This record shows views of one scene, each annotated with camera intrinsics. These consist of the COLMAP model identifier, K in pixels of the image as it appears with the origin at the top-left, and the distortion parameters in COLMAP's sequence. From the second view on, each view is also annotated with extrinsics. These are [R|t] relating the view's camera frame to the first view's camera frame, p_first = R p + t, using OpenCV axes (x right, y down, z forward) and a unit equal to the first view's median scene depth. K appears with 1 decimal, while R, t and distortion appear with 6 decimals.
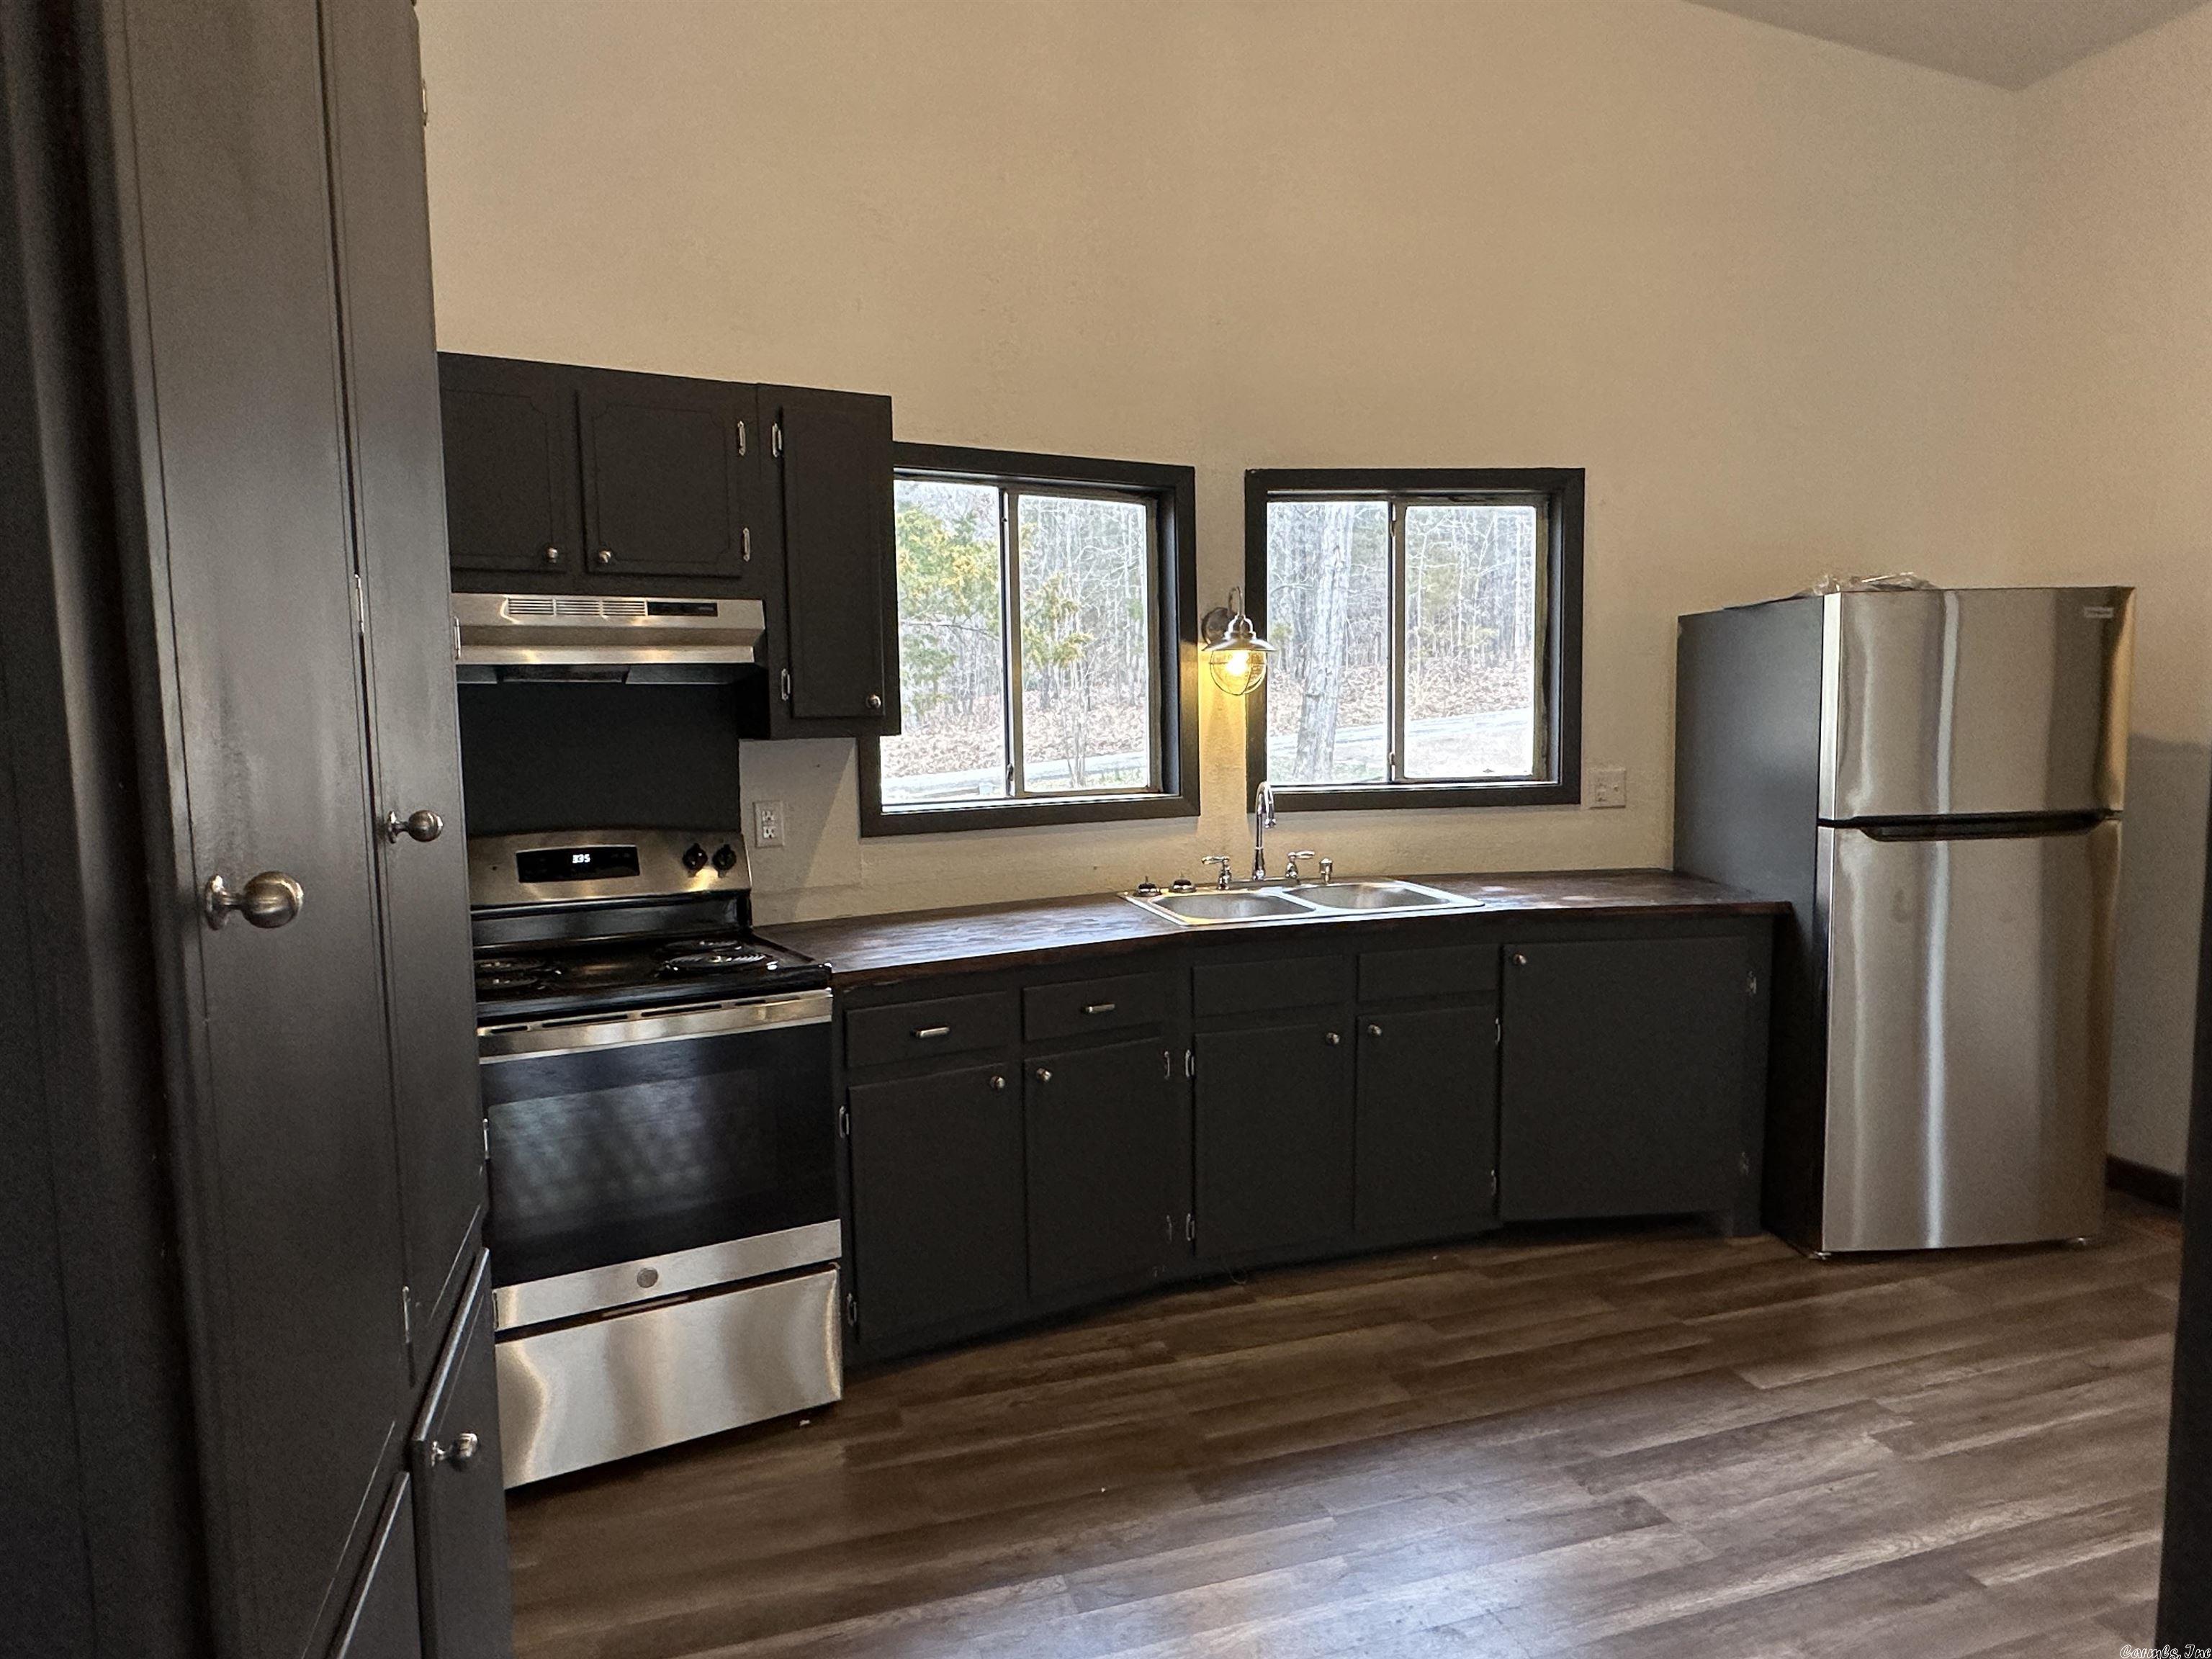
lens RADIAL K [[1318.2, 0, 1101.3], [0, 1318.2, 829.5], [0, 0, 1]] dist [-0.002361, 0.001663]
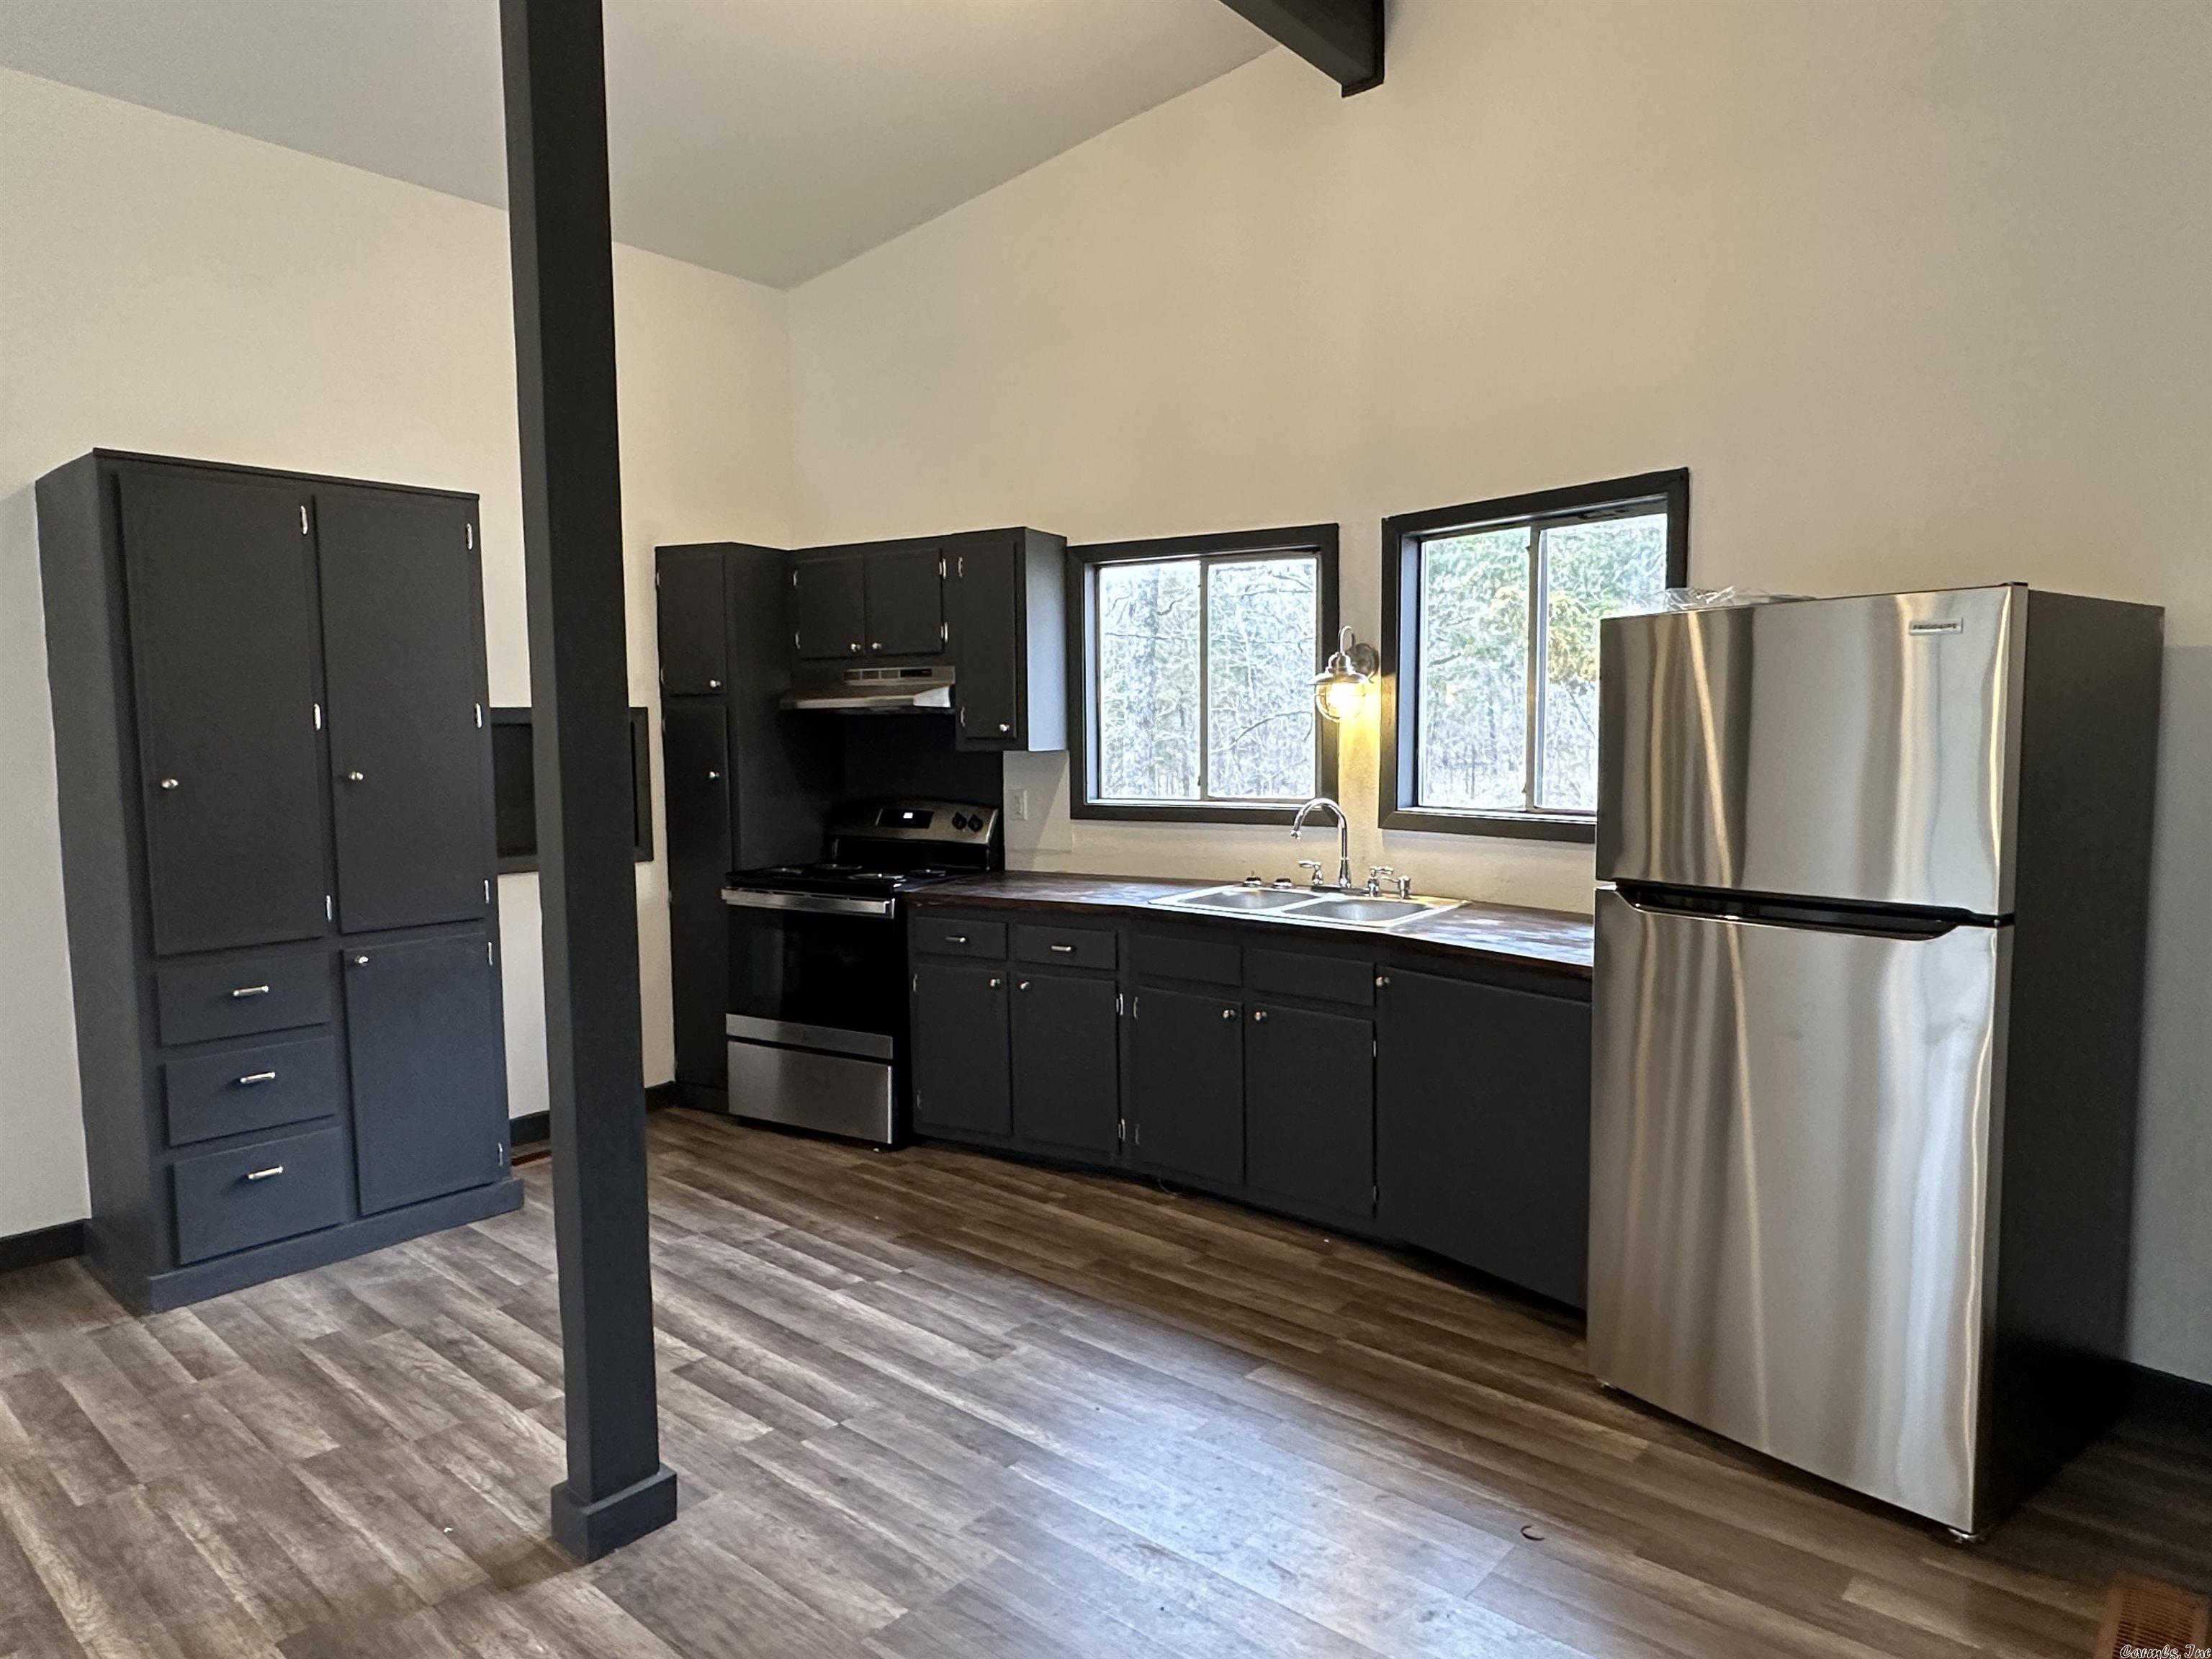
lens RADIAL K [[1338.1, 0, 1110.3], [0, 1338.1, 835.8], [0, 0, 1]] dist [-0.009517, -0.001833]
pose [[0.530721, 0.082113, -0.843559, 1.128249], [-0.076744, 0.995863, 0.048656, -0.052975], [0.844065, 0.038915, 0.534827, 0.256008]]
